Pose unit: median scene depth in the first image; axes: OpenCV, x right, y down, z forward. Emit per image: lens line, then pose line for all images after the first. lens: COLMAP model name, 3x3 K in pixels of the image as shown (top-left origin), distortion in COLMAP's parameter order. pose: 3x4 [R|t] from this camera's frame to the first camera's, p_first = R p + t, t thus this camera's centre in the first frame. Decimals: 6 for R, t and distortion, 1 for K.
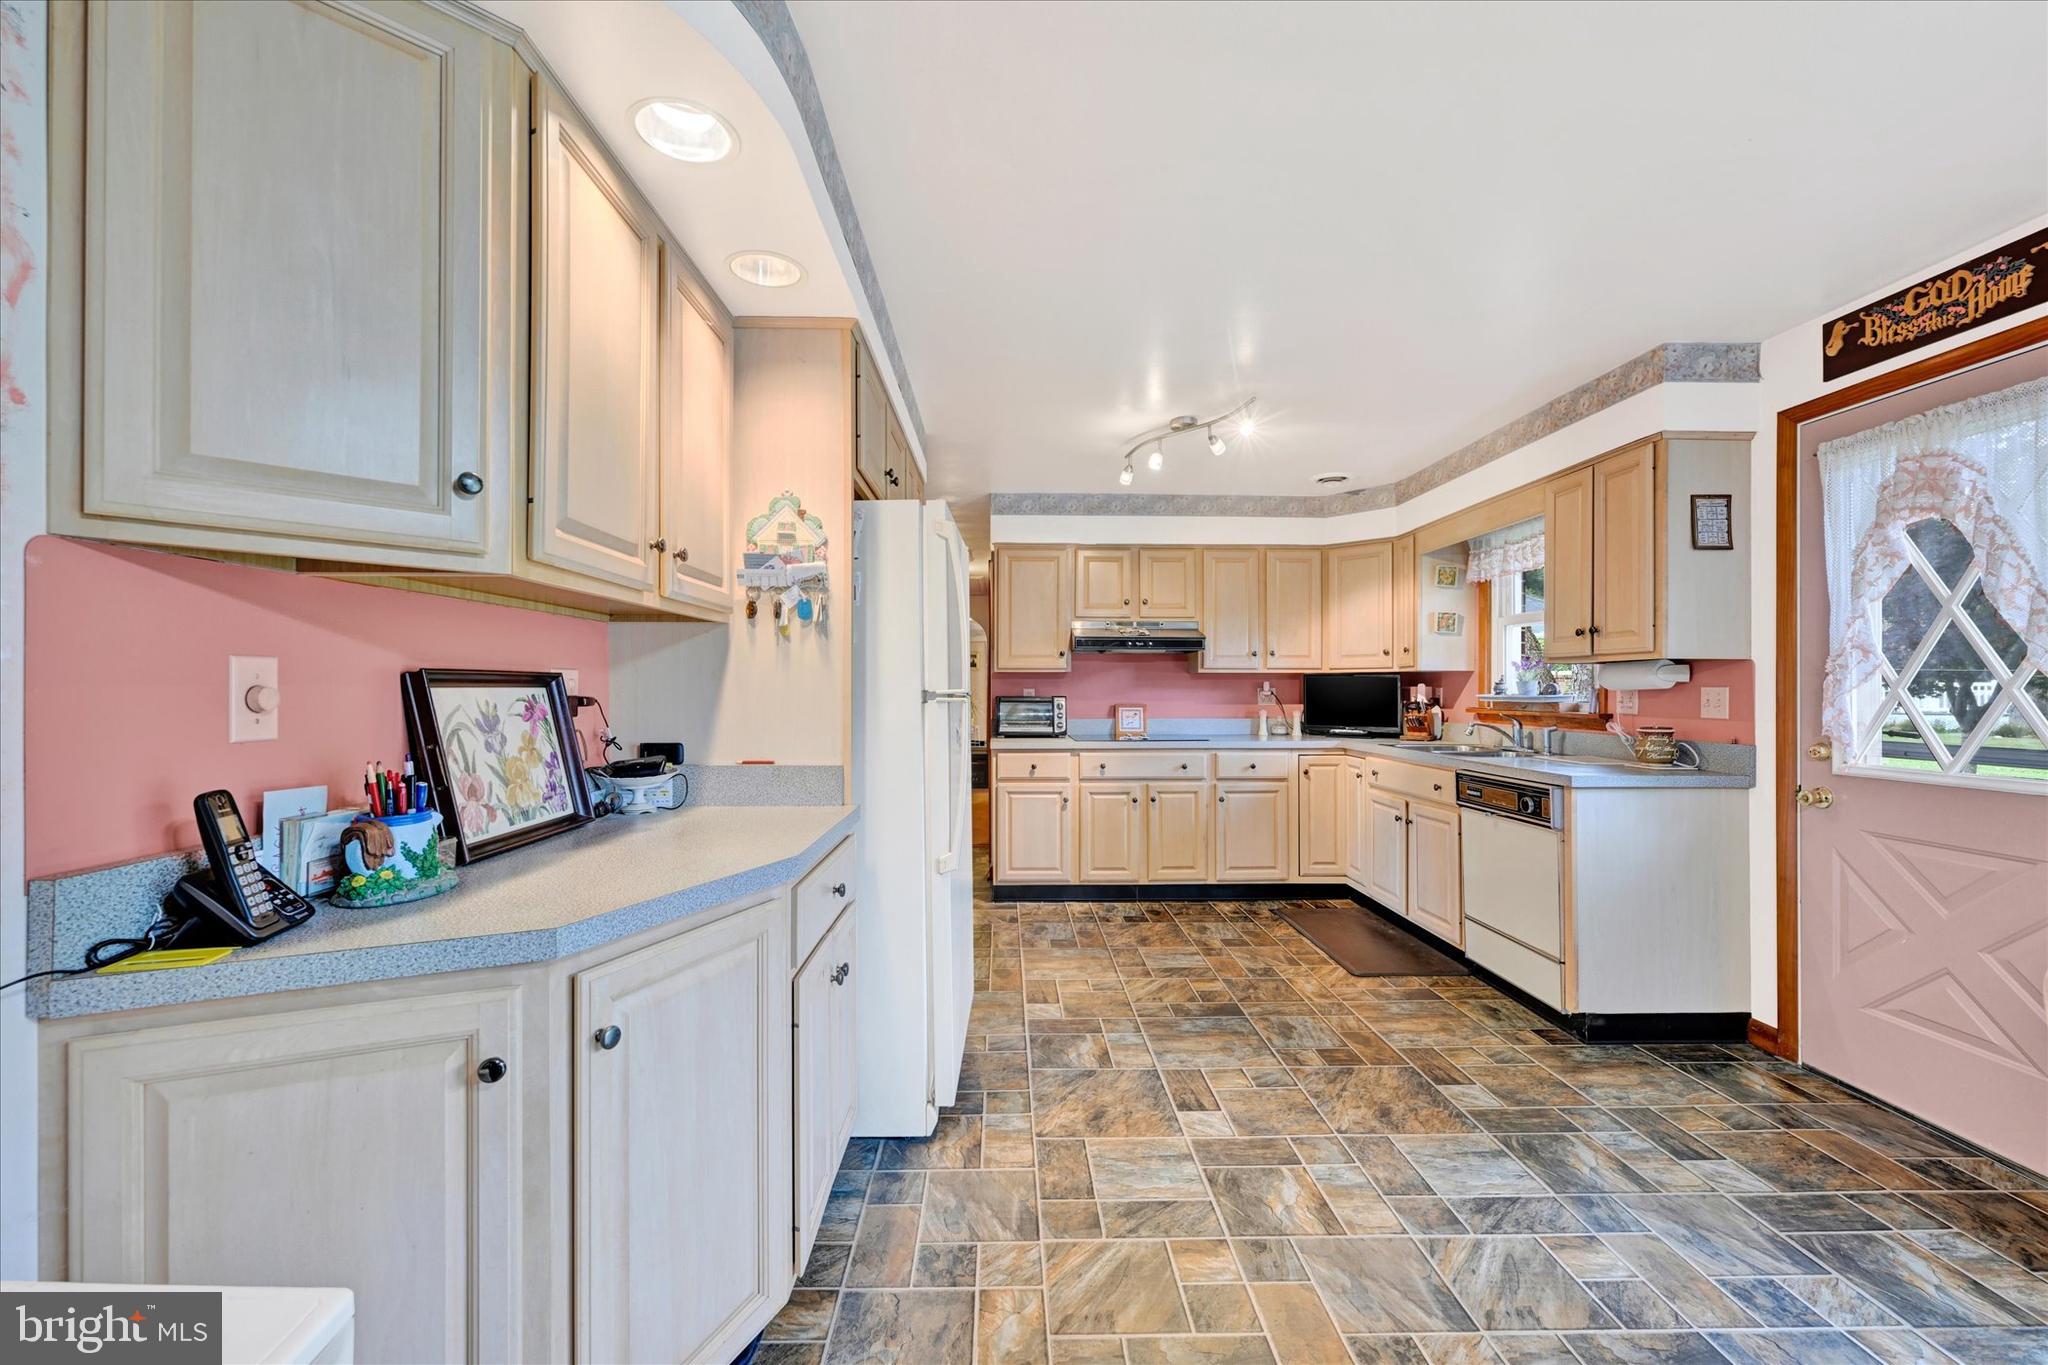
lens RADIAL K [[834.3, 0, 1022.4], [0, 834.3, 681.7], [0, 0, 1]] dist [-0.001687, 0.000225]
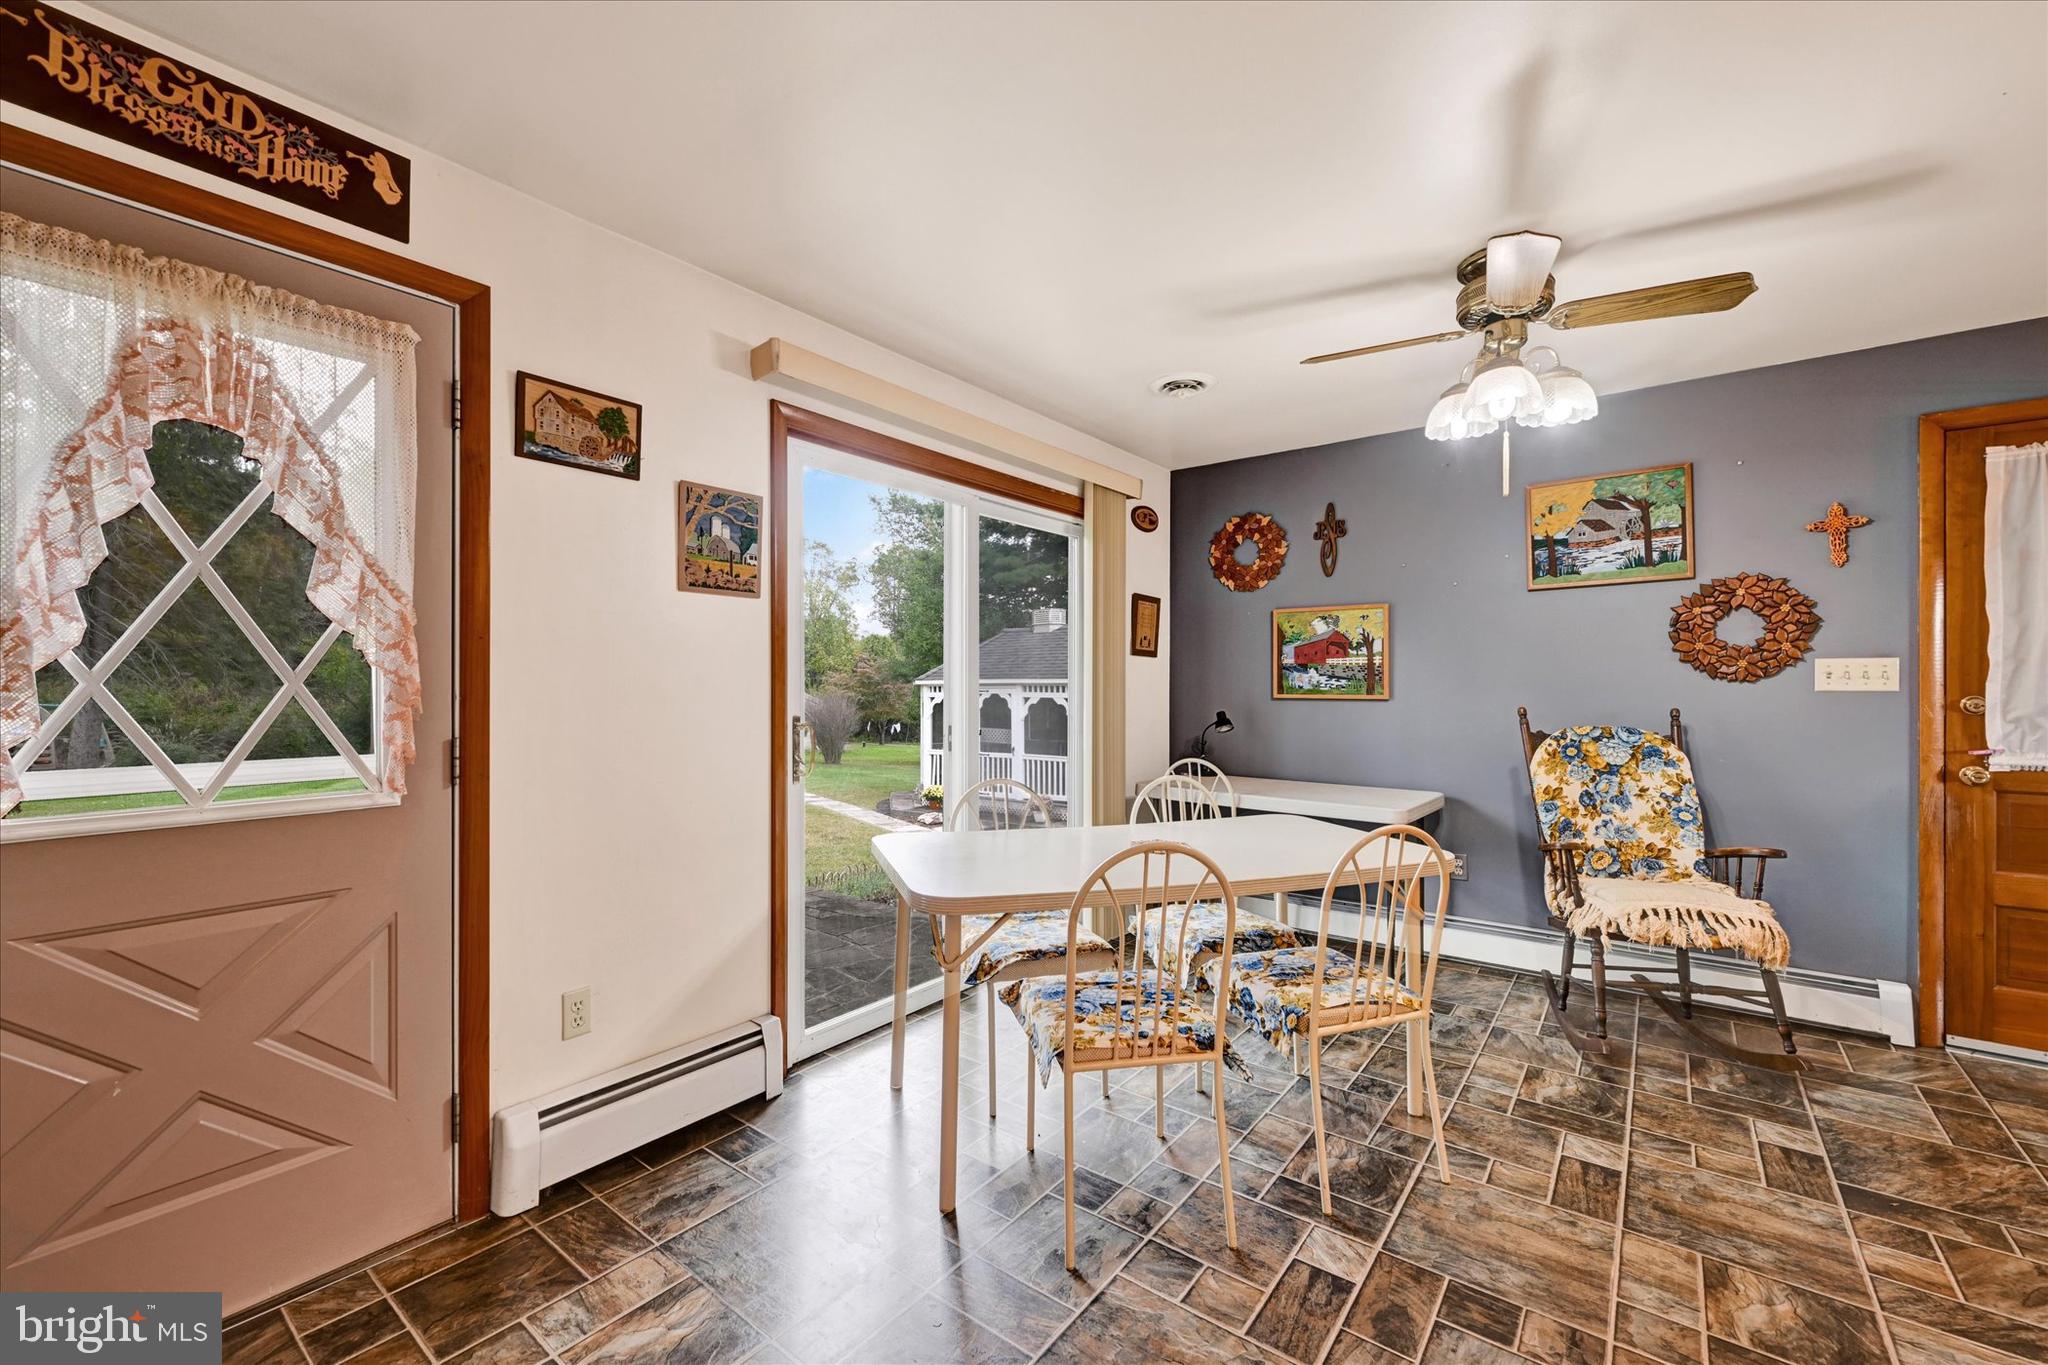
lens RADIAL K [[834.3, 0, 1018.2], [0, 834.3, 686.9], [0, 0, 1]] dist [-0.001687, 0.000225]
pose [[-0.774782, -0.002414, 0.632224, 0.125149], [-0.006900, 0.999965, -0.004637, 0.007250], [-0.632190, -0.007955, -0.774772, 0.868850]]
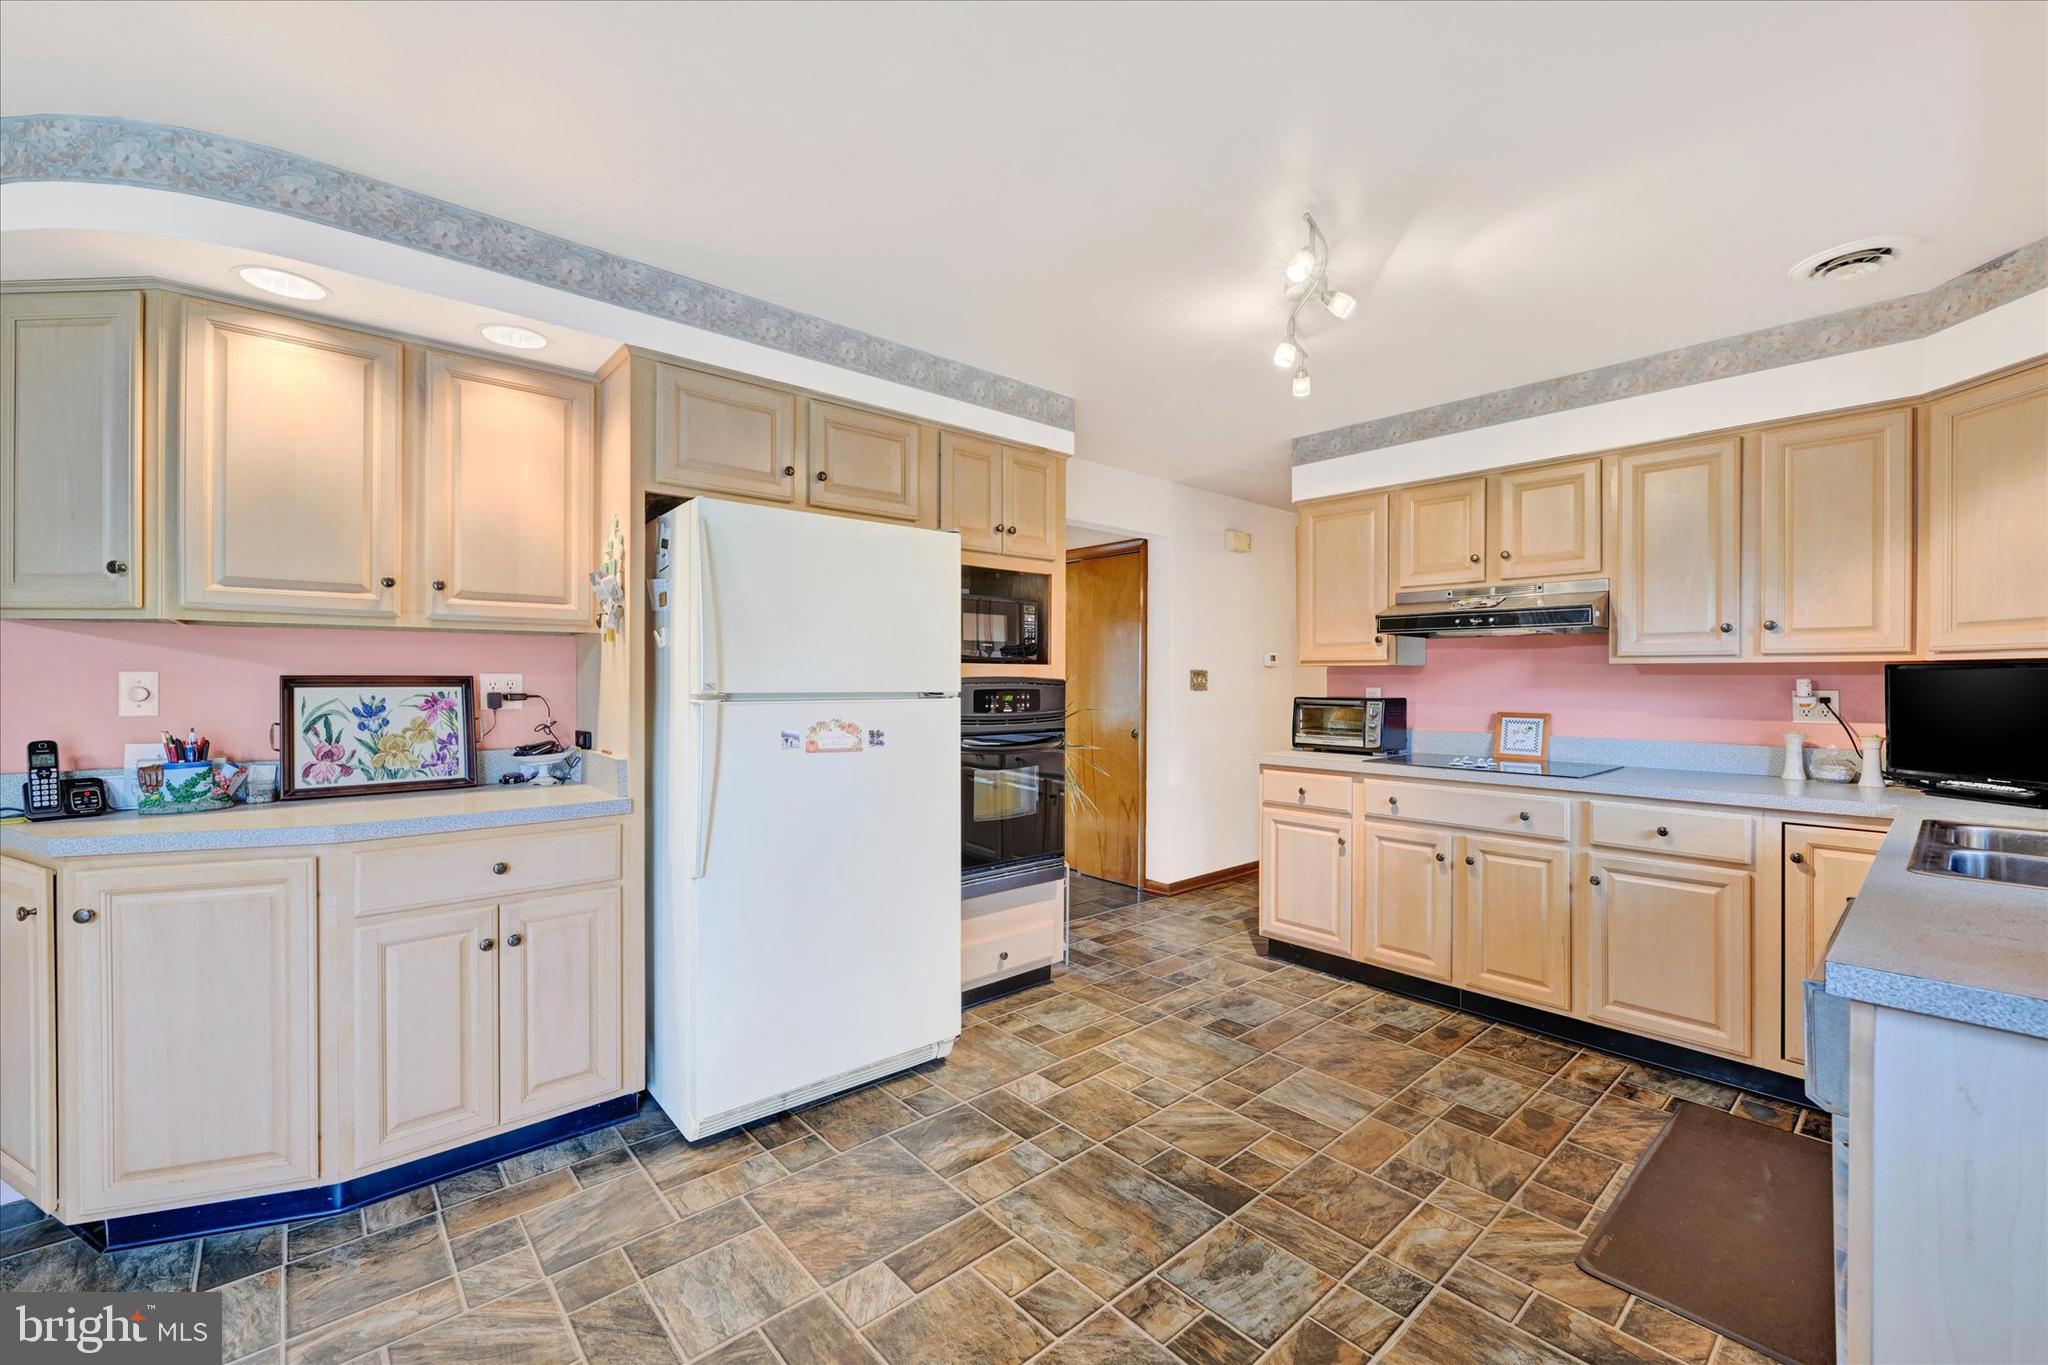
lens RADIAL K [[834.3, 0, 1018.8], [0, 834.3, 676.7], [0, 0, 1]] dist [-0.001687, 0.000225]
pose [[0.642964, -0.000594, -0.765896, 0.691073], [0.002471, 0.999996, 0.001299, -0.006052], [0.765893, -0.002727, 0.642963, 0.510244]]
